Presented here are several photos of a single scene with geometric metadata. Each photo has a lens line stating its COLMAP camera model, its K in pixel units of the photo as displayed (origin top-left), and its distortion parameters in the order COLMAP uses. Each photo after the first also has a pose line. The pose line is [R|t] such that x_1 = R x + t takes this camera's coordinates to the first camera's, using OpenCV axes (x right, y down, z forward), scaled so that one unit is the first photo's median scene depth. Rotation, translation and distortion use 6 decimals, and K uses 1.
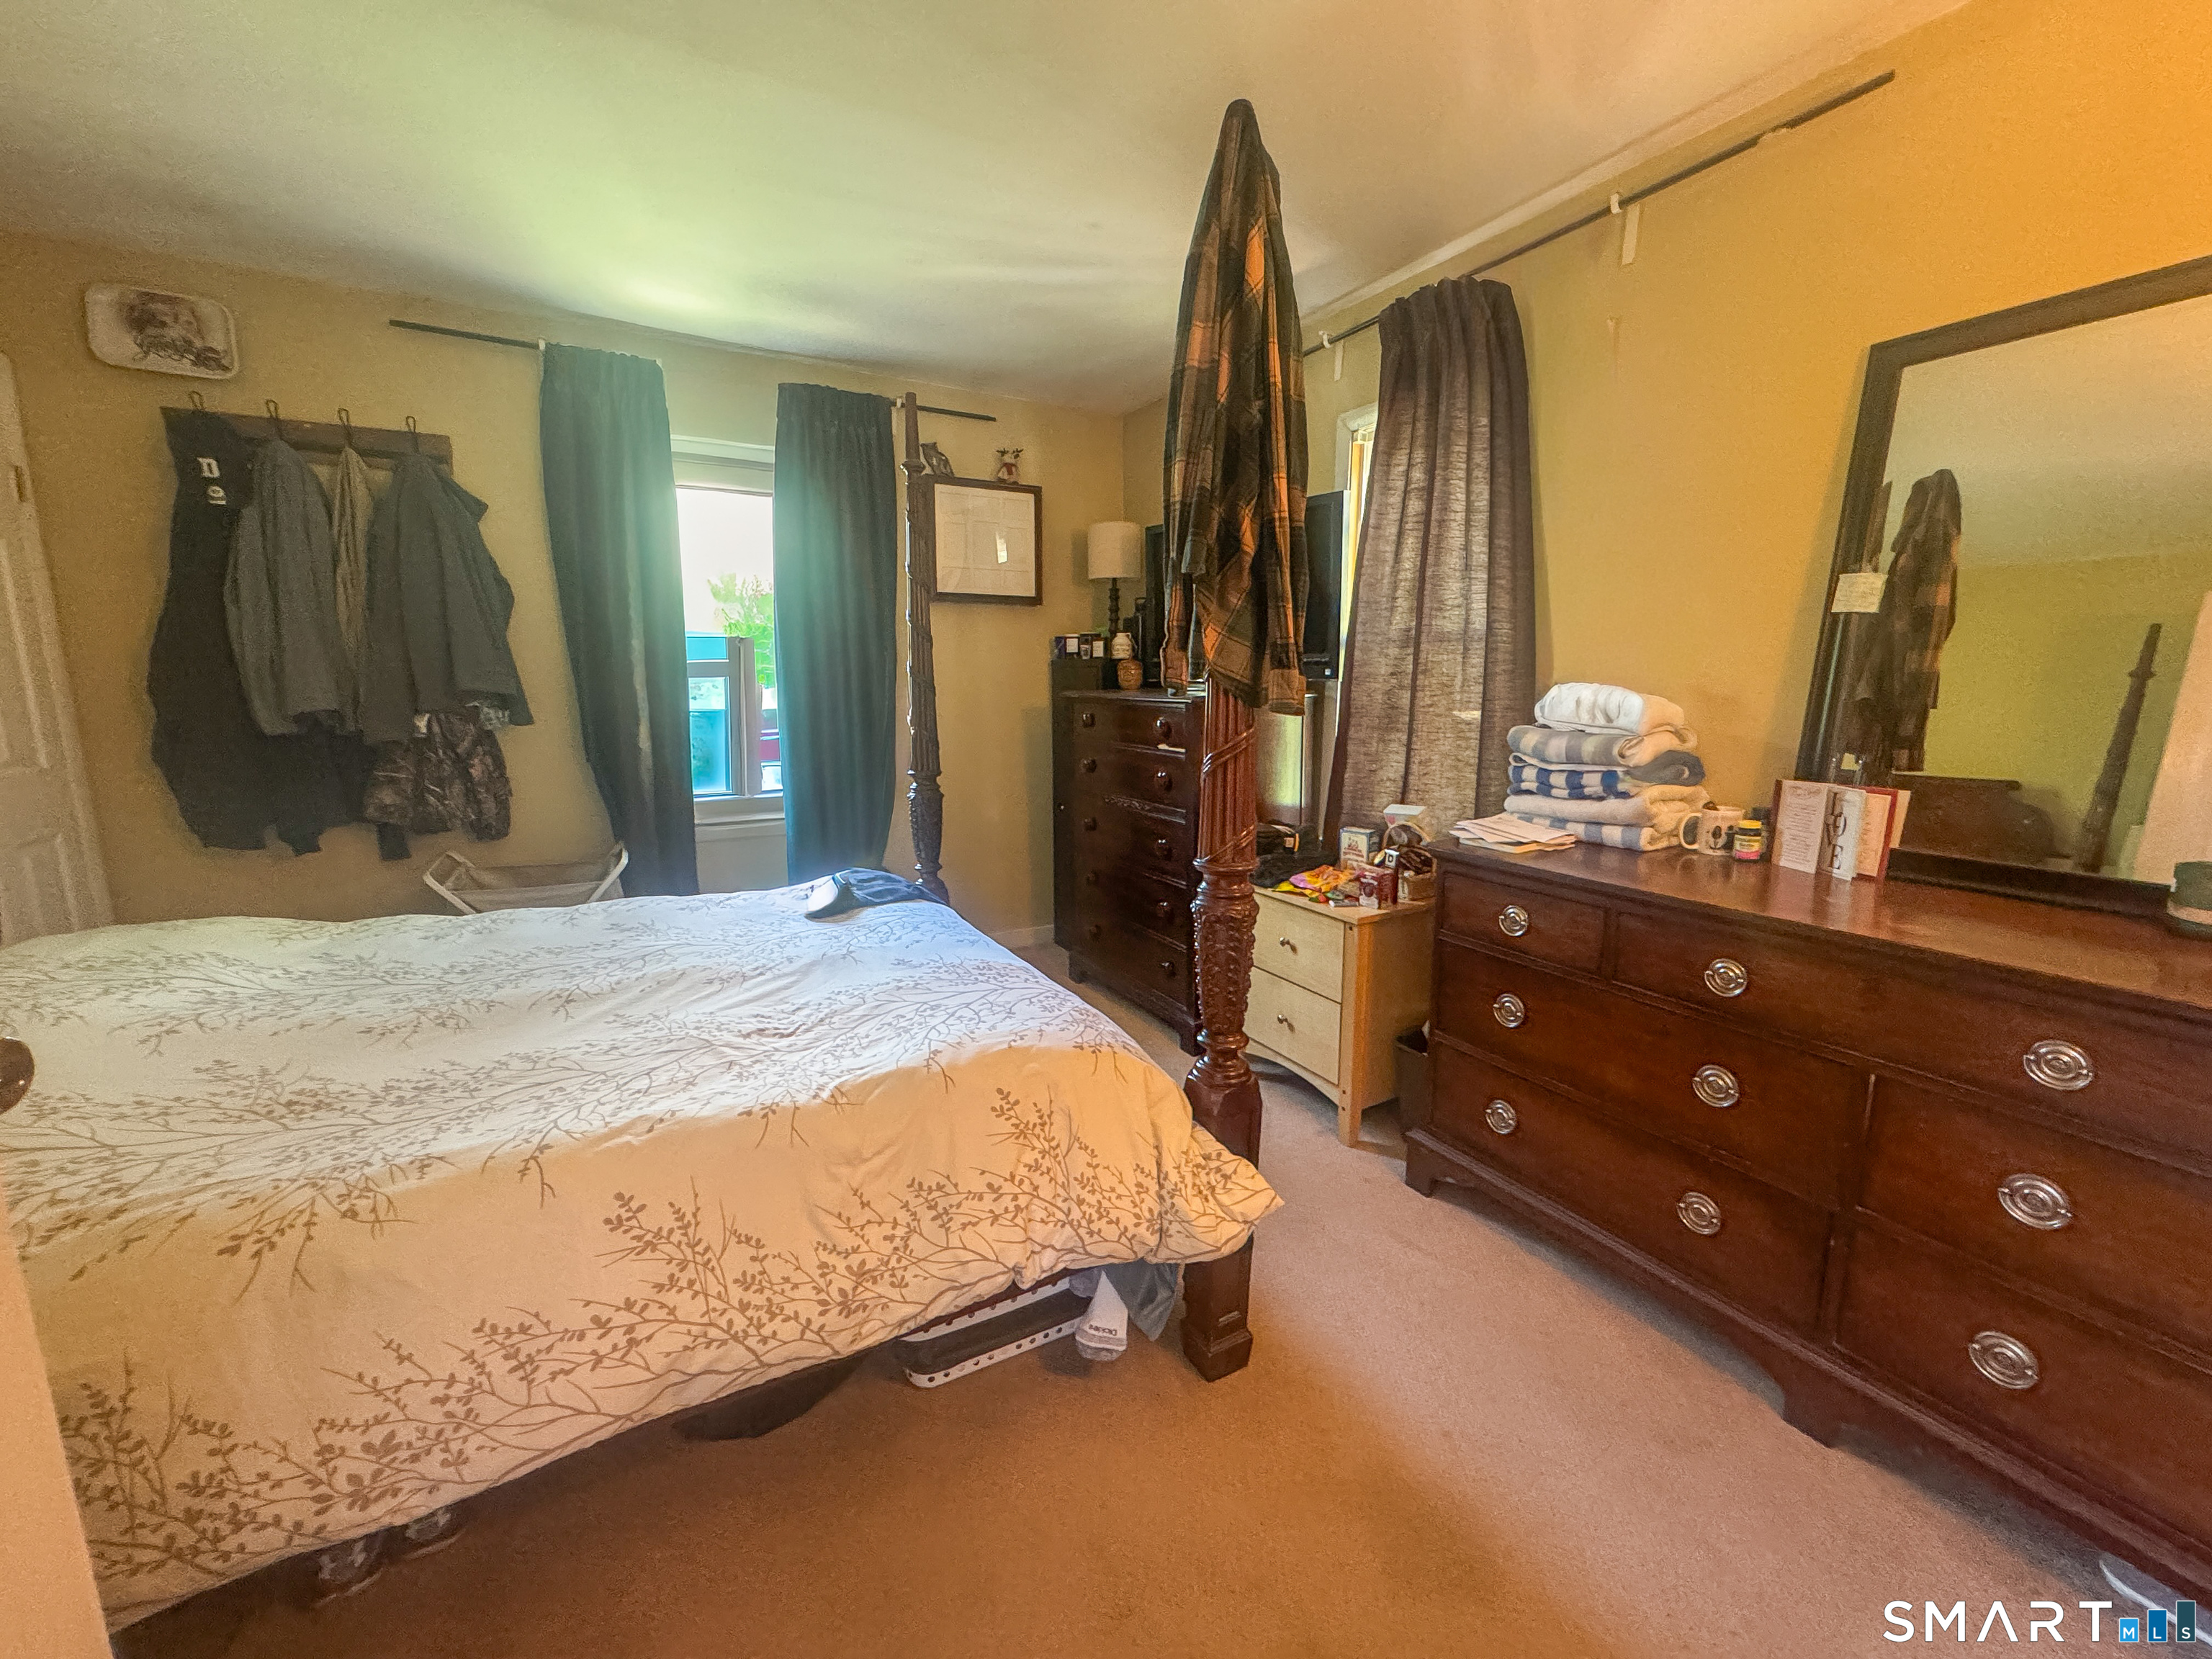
lens RADIAL K [[888.4, 0, 1108.7], [0, 888.4, 814.9], [0, 0, 1]] dist [0.000546, -0.000648]
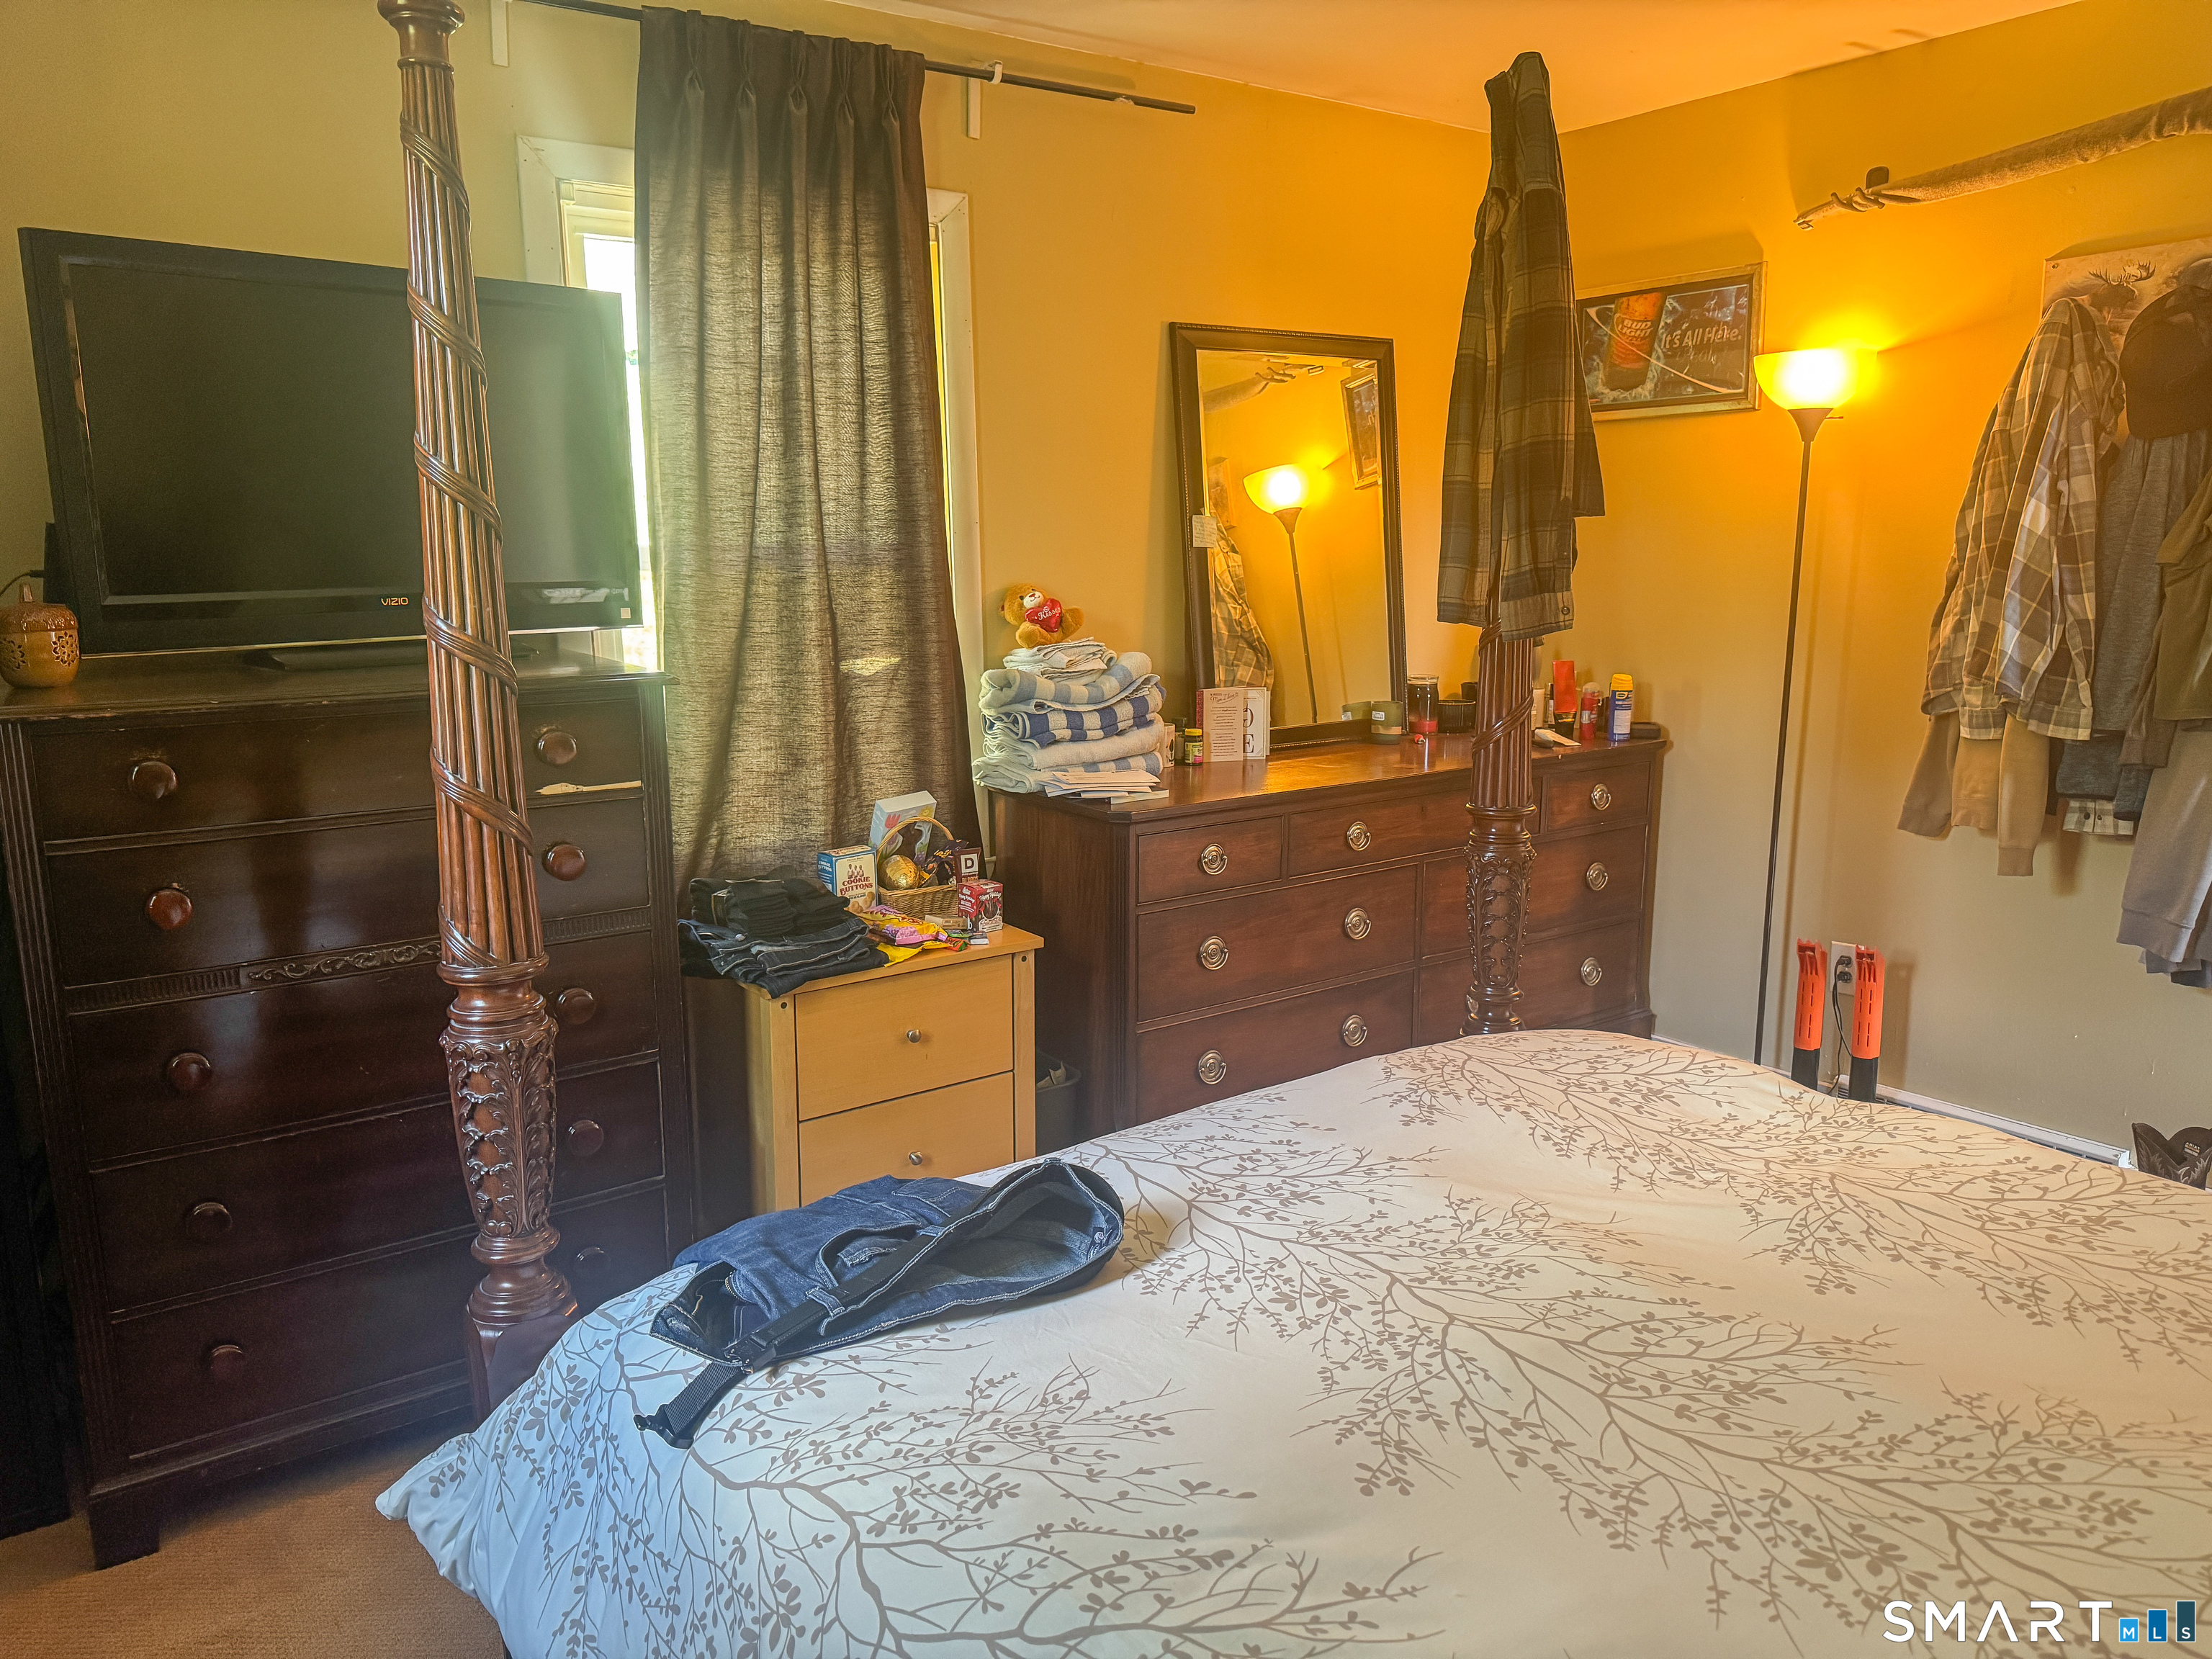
lens RADIAL K [[1558.5, 0, 1088.8], [0, 1558.5, 827.1], [0, 0, 1]] dist [0.077557, -0.098489]
pose [[-0.090502, -0.170728, 0.981153, -1.368019], [0.167872, 0.968483, 0.184008, -0.288506], [-0.981646, 0.181361, -0.058989, 1.403931]]
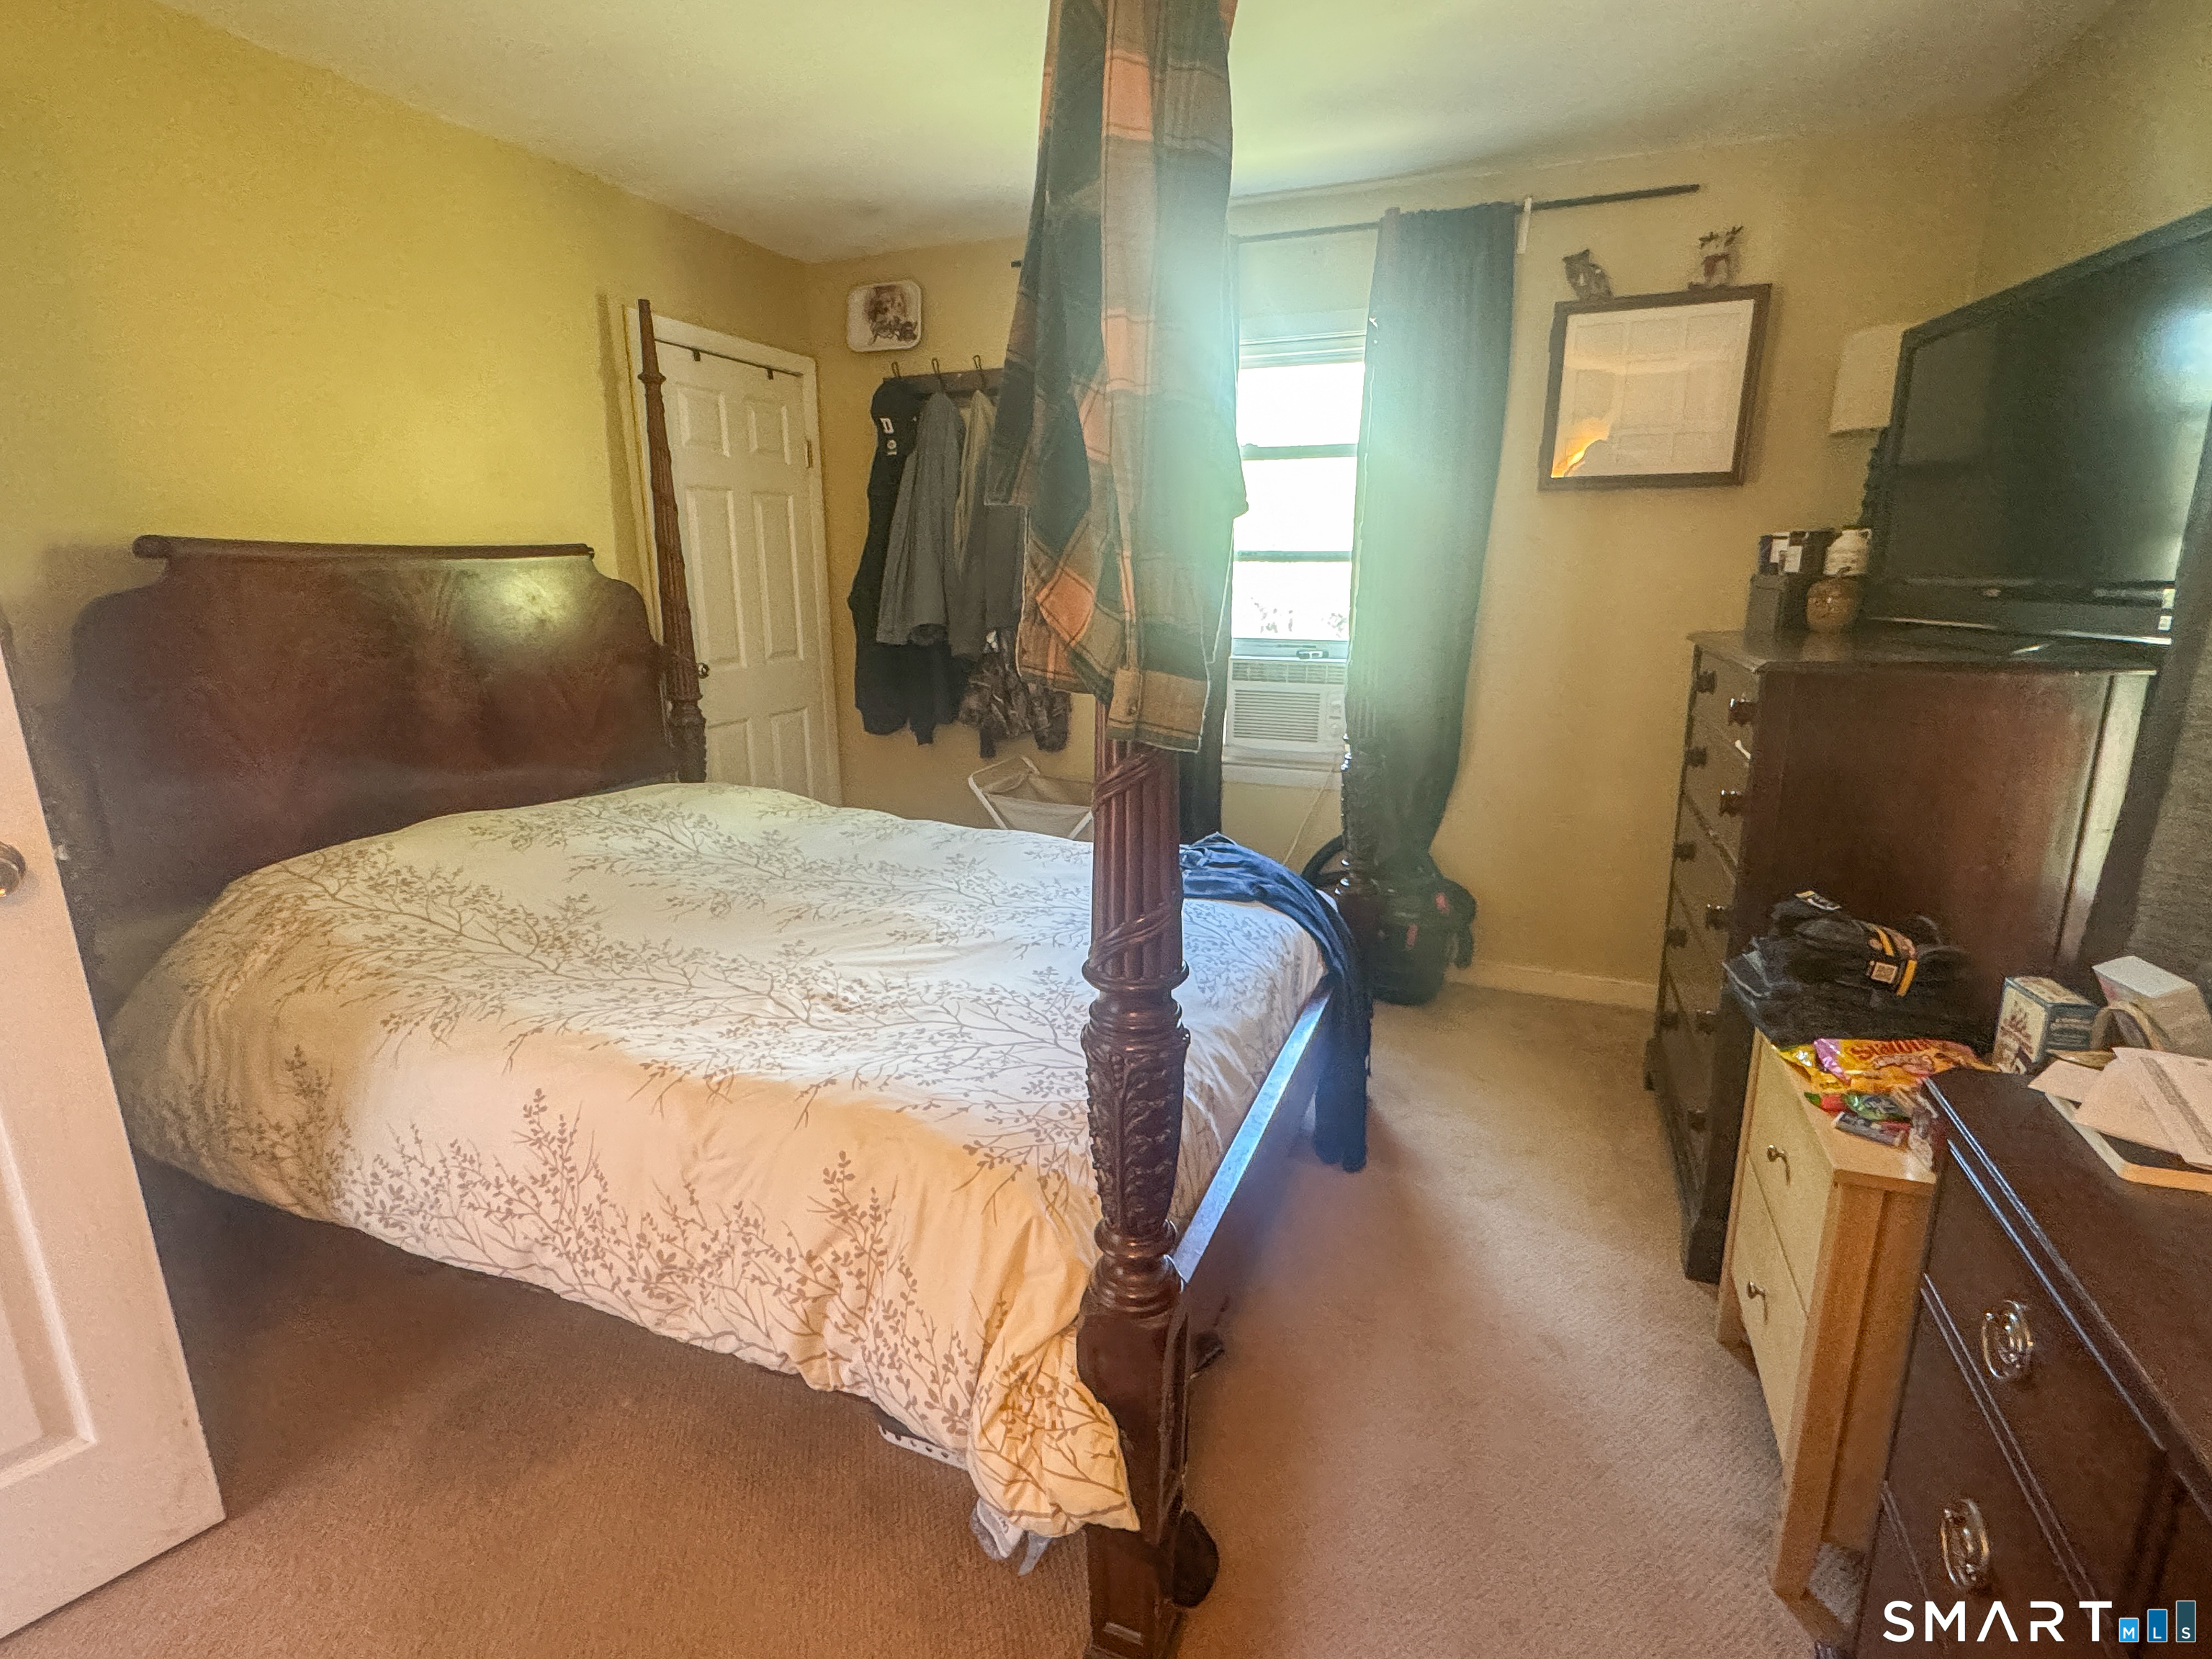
lens RADIAL K [[1050.8, 0, 1103.1], [0, 1050.8, 819.8], [0, 0, 1]] dist [-0.002175, 0.000807]
pose [[0.617568, 0.182893, -0.764957, 0.596900], [-0.119656, 0.983114, 0.138451, -0.133248], [0.777362, 0.006029, 0.629024, 0.475120]]
